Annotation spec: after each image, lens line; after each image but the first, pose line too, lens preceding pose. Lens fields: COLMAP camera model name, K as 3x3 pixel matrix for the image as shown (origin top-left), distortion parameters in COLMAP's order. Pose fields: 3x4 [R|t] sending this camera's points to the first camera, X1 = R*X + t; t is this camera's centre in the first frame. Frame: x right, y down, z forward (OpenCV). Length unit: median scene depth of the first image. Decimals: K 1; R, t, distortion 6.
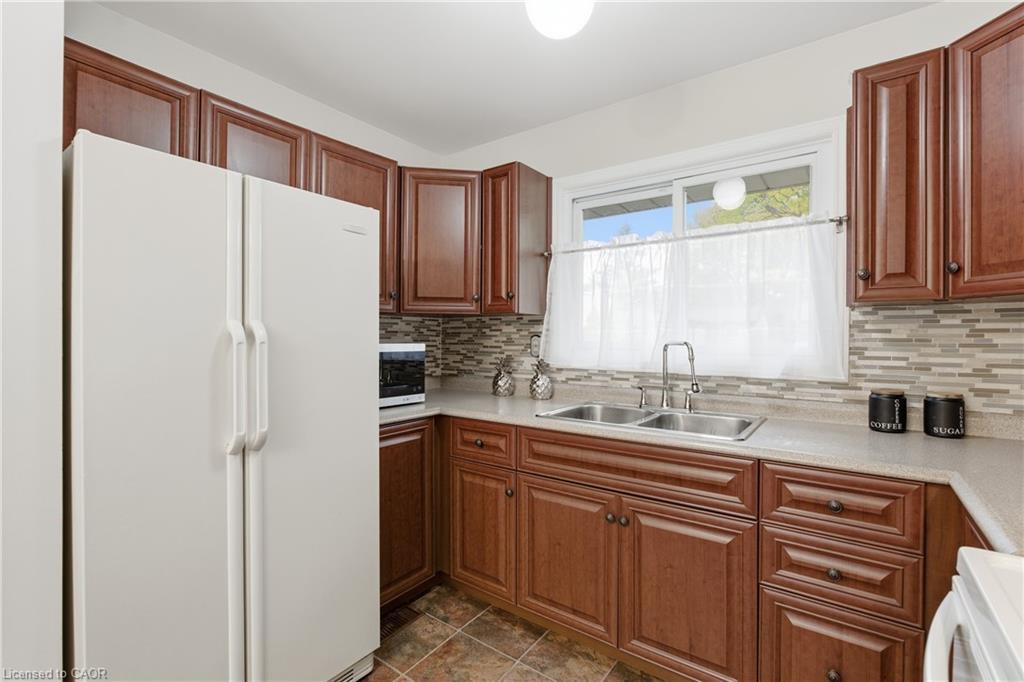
lens RADIAL K [[471.4, 0, 511.6], [0, 471.4, 338.4], [0, 0, 1]] dist [-0.006768, 0.000496]
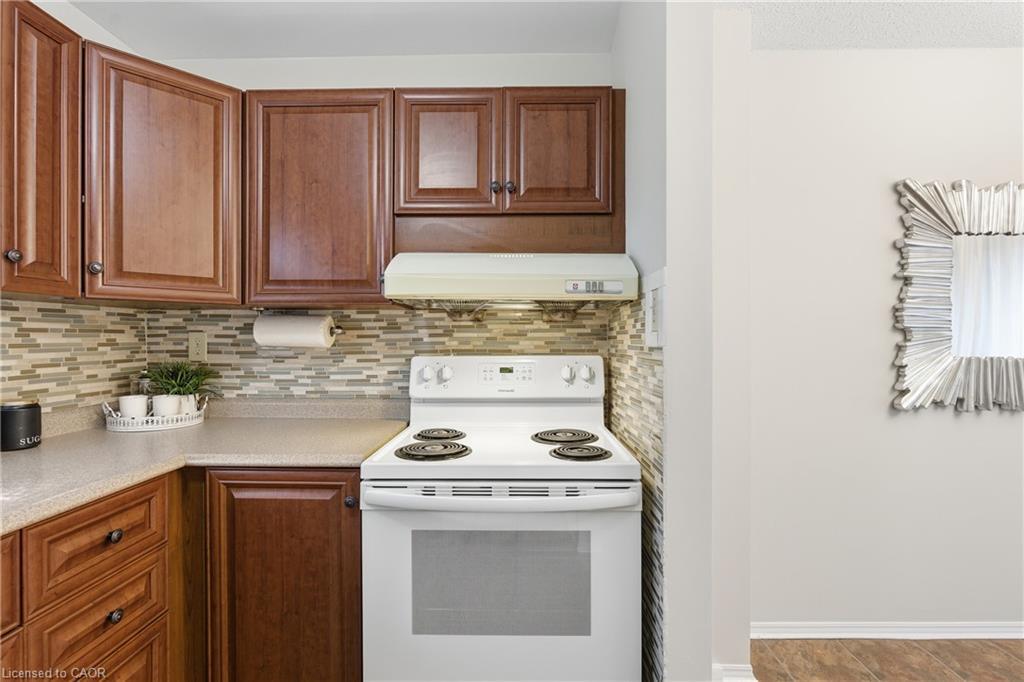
lens RADIAL K [[471.4, 0, 511.6], [0, 471.4, 338.4], [0, 0, 1]] dist [-0.006768, 0.000496]
pose [[-0.571013, -0.006418, 0.820916, -0.317078], [-0.001148, 0.999975, 0.007019, -0.006825], [-0.820940, 0.003065, -0.571006, 0.683720]]
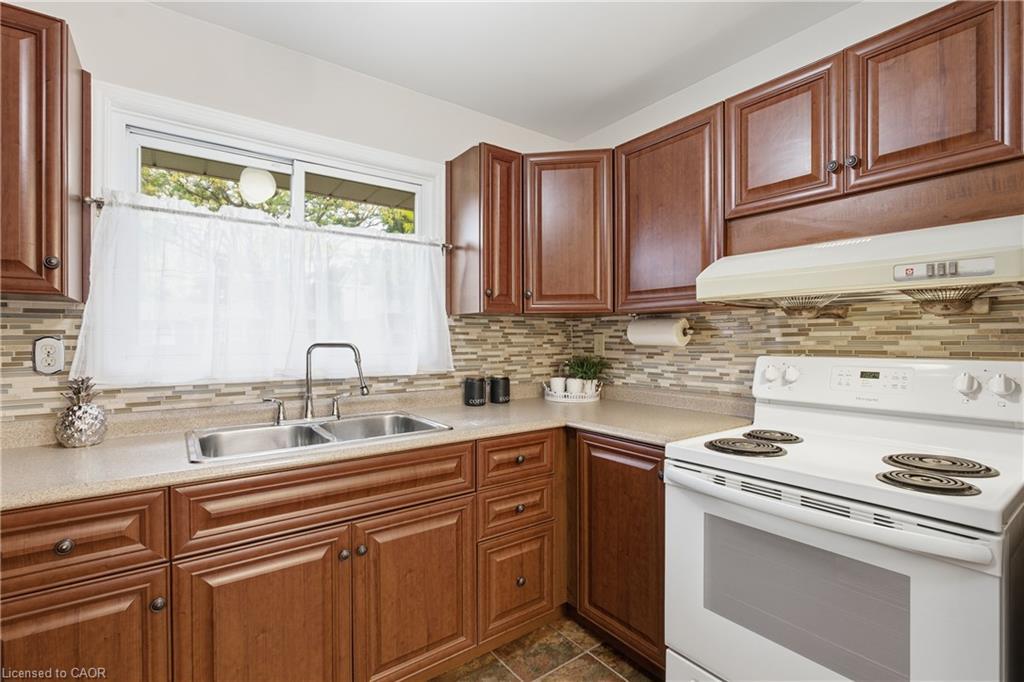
lens RADIAL K [[471.4, 0, 511.6], [0, 471.4, 338.4], [0, 0, 1]] dist [-0.006768, 0.000496]
pose [[0.304295, -0.003770, 0.952570, -0.495144], [0.006374, 0.999978, 0.001921, -0.003451], [-0.952557, 0.005488, 0.304312, 0.458226]]
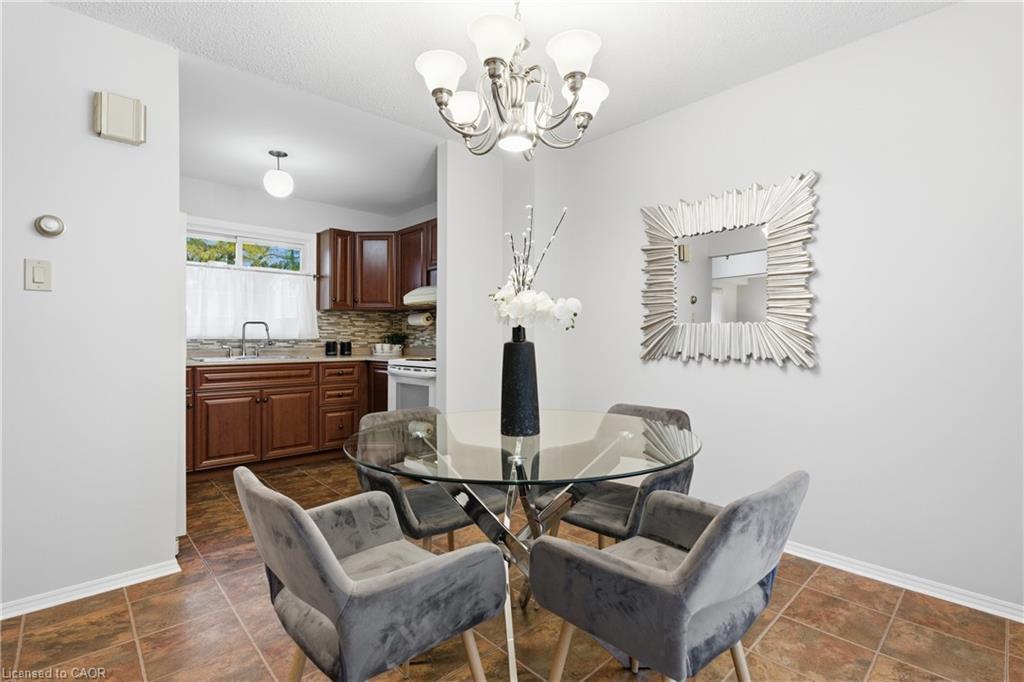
lens RADIAL K [[480.1, 0, 507.4], [0, 480.1, 334.1], [0, 0, 1]] dist [-0.001585, 0.000062]
pose [[0.203212, 0.007931, 0.979103, -1.738512], [0.003709, 0.999954, -0.008869, 0.097096], [-0.979128, 0.005434, 0.203173, -0.588341]]
